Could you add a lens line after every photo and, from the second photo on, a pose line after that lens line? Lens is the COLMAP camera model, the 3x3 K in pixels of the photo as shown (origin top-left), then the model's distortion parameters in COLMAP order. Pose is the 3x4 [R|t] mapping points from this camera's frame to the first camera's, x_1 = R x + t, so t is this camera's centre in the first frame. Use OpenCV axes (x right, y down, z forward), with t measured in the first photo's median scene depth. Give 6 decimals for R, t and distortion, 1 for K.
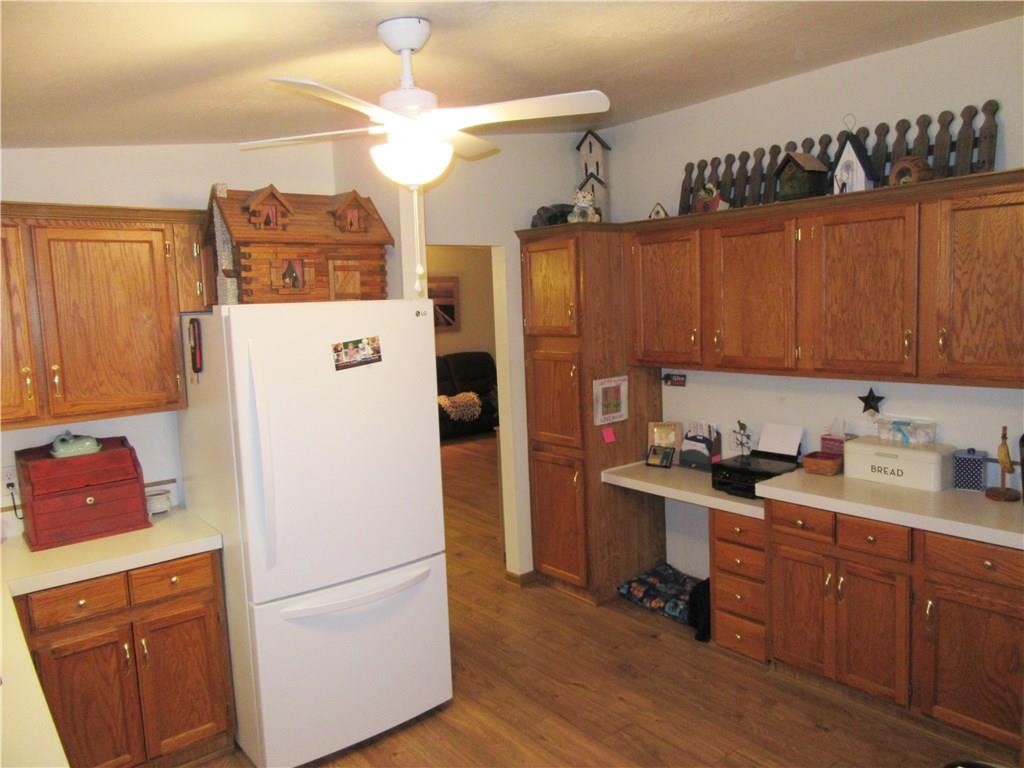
lens RADIAL K [[754.6, 0, 512.0], [0, 754.6, 384.0], [0, 0, 1]] dist [0.001268, 0.002773]
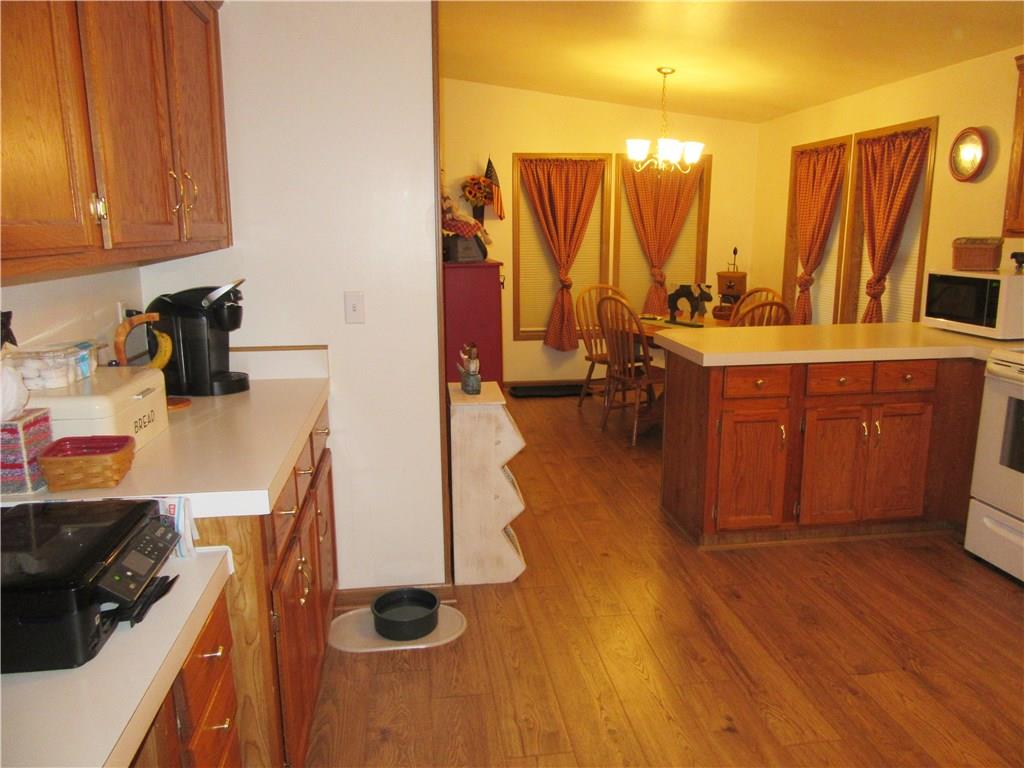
lens RADIAL K [[751.5, 0, 512.0], [0, 751.5, 384.0], [0, 0, 1]] dist [-0.021361, -0.001804]
pose [[-0.862869, -0.059633, 0.501898, -0.025627], [0.093639, 0.956963, 0.274688, -0.040545], [-0.496678, 0.284017, -0.820150, 1.282398]]
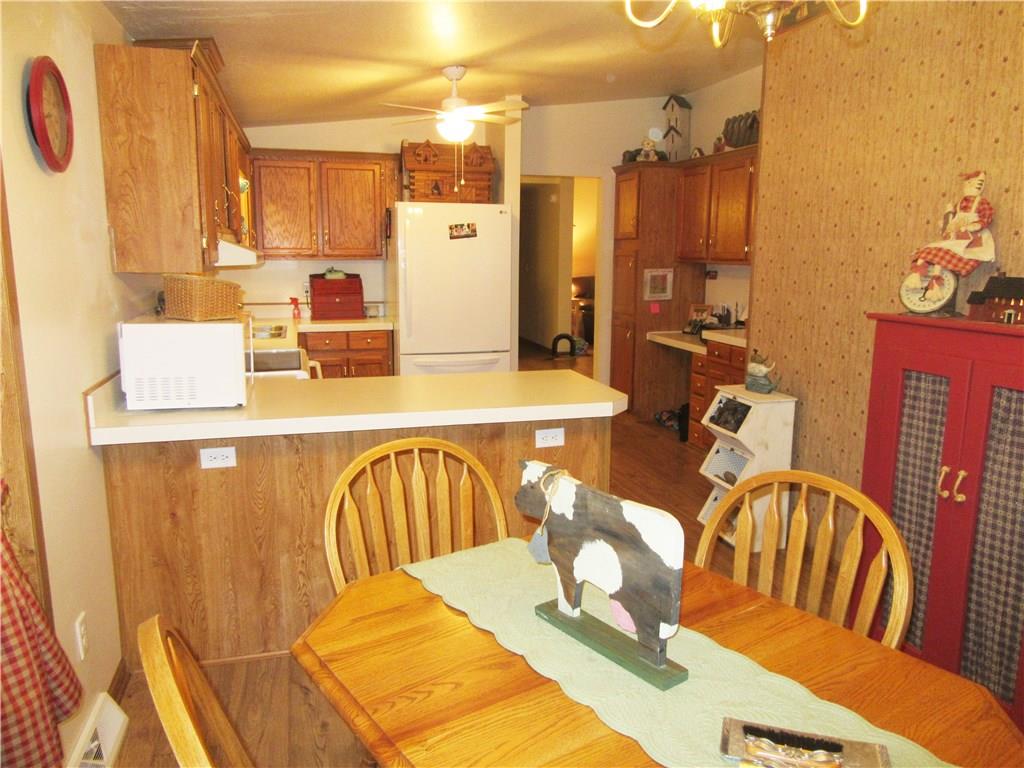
lens RADIAL K [[751.5, 0, 512.0], [0, 751.5, 384.0], [0, 0, 1]] dist [-0.021361, -0.001804]
pose [[0.923446, 0.110825, -0.367377, 0.560522], [-0.083281, 0.992449, 0.090051, 0.139347], [0.374583, -0.052561, 0.925702, -0.614516]]
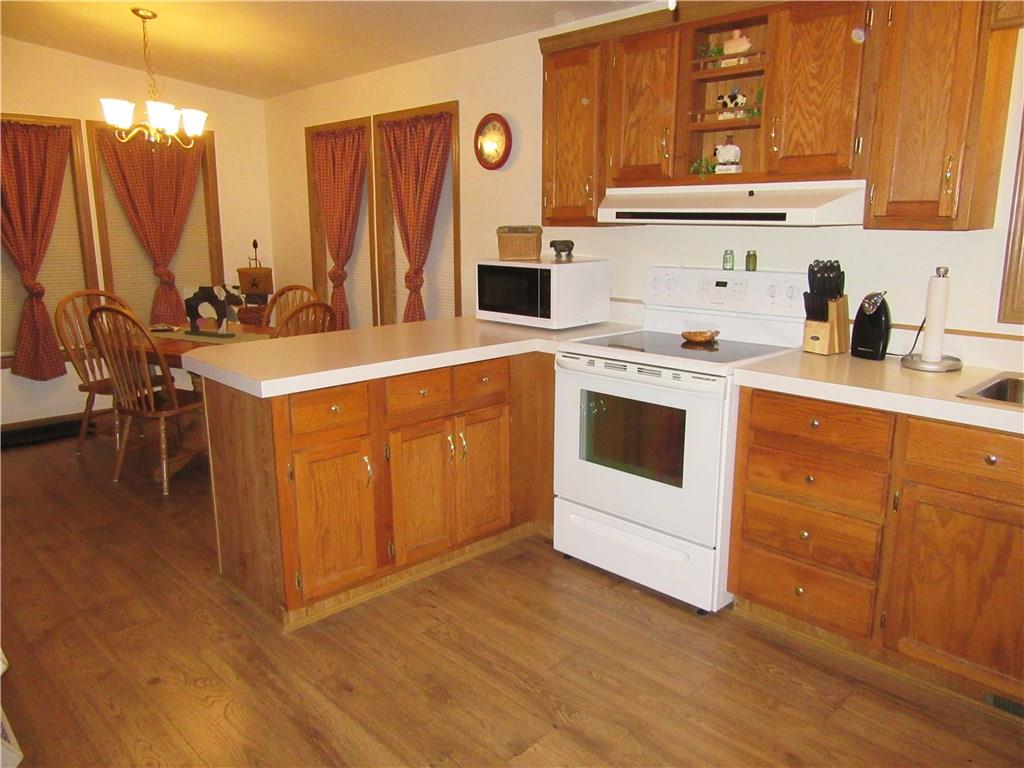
lens RADIAL K [[772.6, 0, 509.1], [0, 772.6, 391.2], [0, 0, 1]] dist [0.001334, 0.008079]
pose [[-0.995255, 0.057192, -0.078720, 0.054766], [0.028552, 0.945064, 0.325637, -0.021376], [0.093019, 0.321845, -0.942212, 1.116515]]
